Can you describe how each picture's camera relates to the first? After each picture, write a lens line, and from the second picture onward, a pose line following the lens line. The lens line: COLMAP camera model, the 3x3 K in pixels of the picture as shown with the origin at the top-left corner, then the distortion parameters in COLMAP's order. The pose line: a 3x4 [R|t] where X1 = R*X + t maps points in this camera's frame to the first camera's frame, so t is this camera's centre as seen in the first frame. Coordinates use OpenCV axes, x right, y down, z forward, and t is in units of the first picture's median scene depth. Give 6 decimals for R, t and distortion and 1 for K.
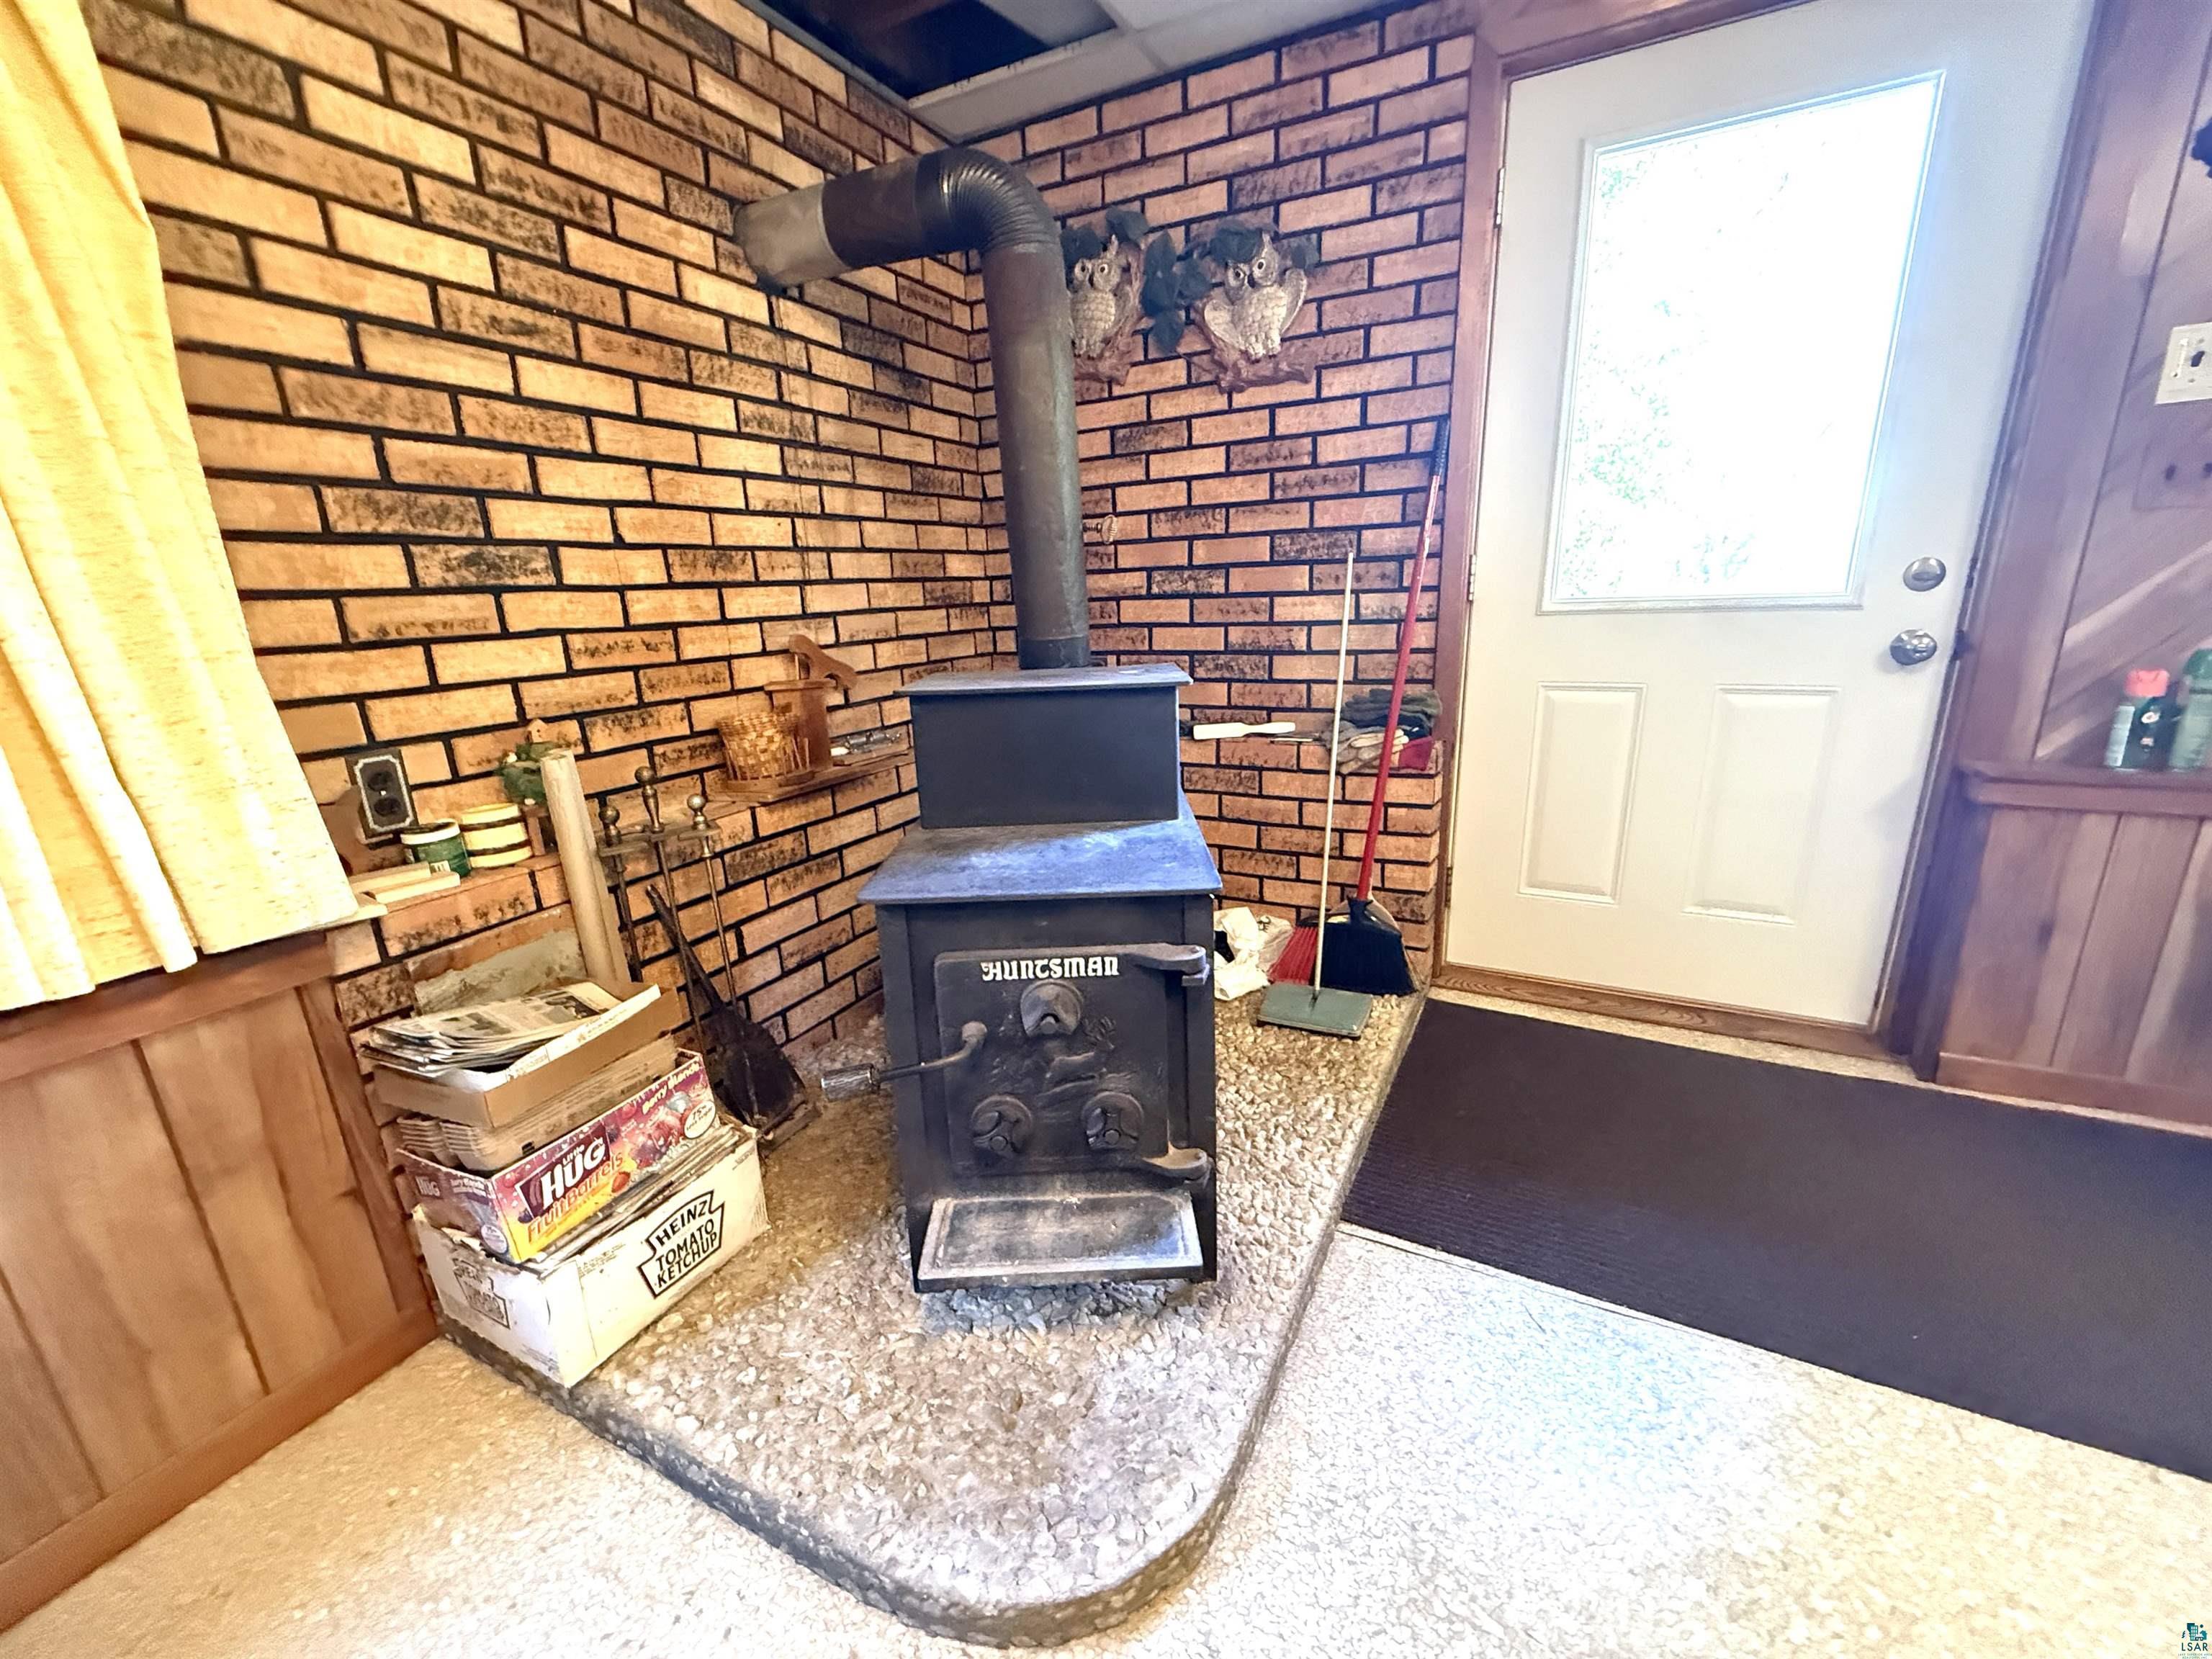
lens RADIAL K [[878.2, 0, 1099.6], [0, 878.2, 835.9], [0, 0, 1]] dist [-0.002274, 0.000068]
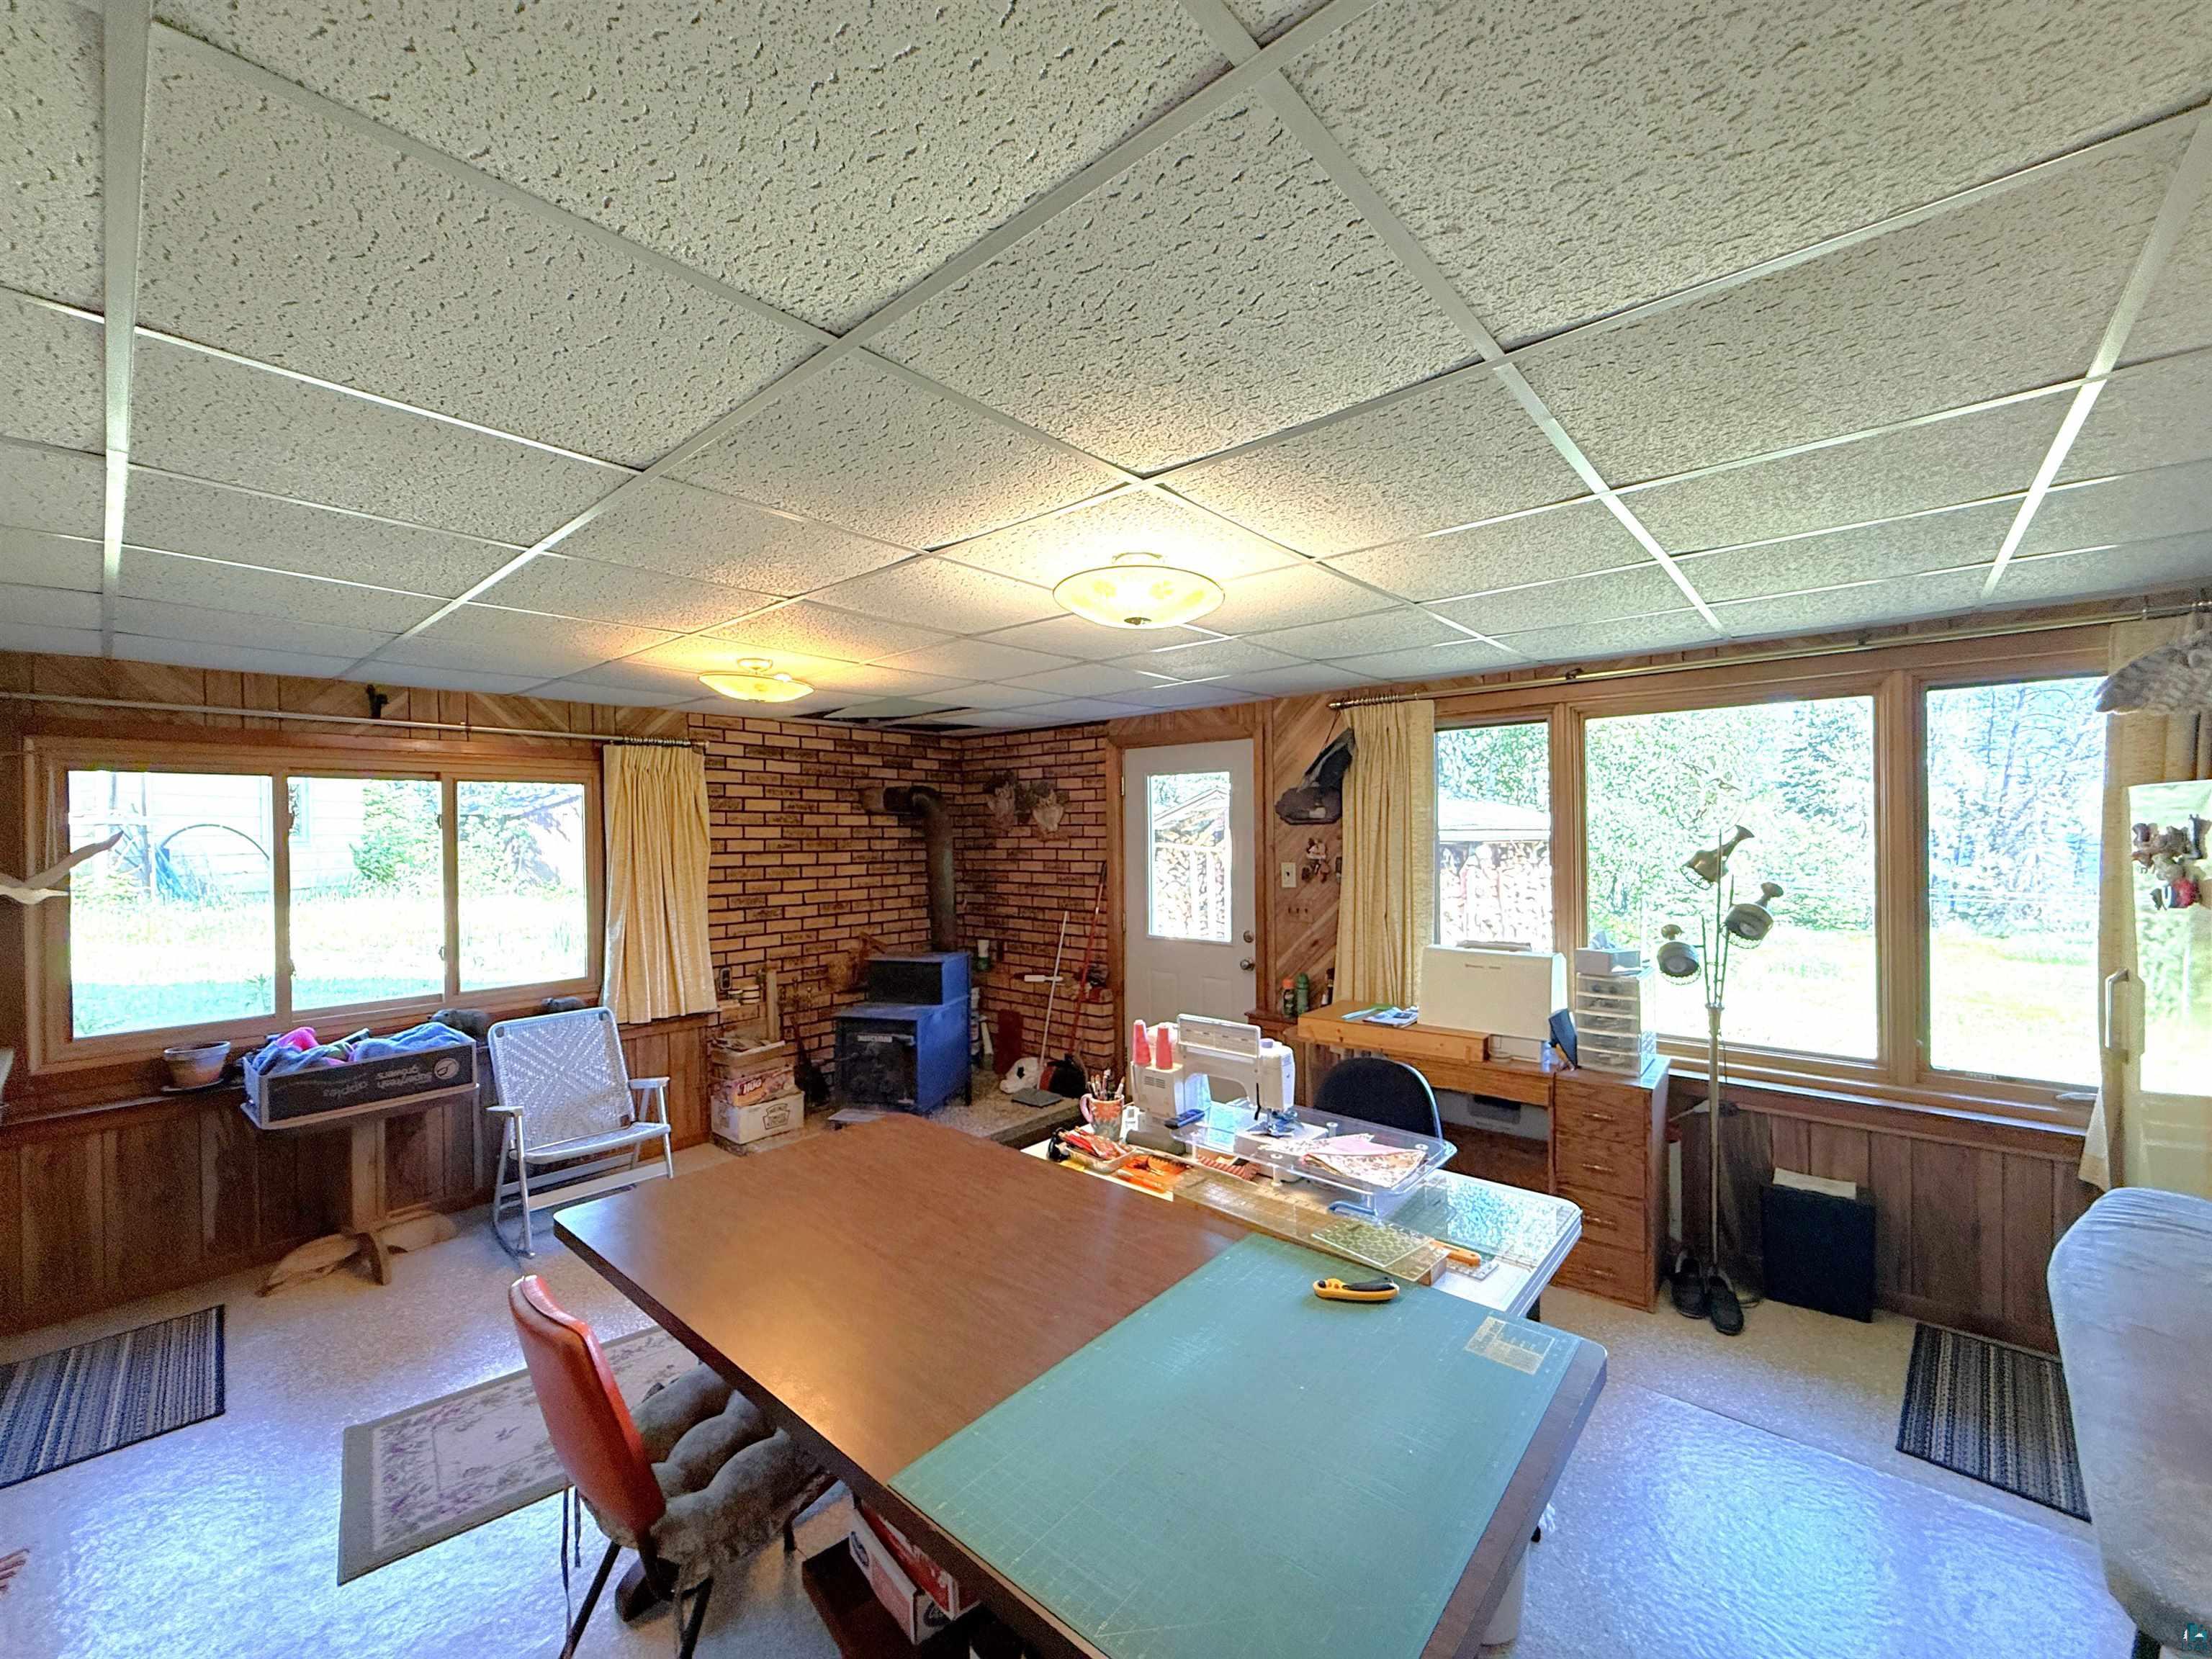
lens RADIAL K [[878.2, 0, 1099.6], [0, 878.2, 835.9], [0, 0, 1]] dist [-0.002274, 0.000068]
pose [[0.969653, 0.030375, -0.242591, 1.130251], [-0.092880, 0.963627, -0.250592, 0.107699], [0.226155, 0.265519, 0.937205, -1.619826]]
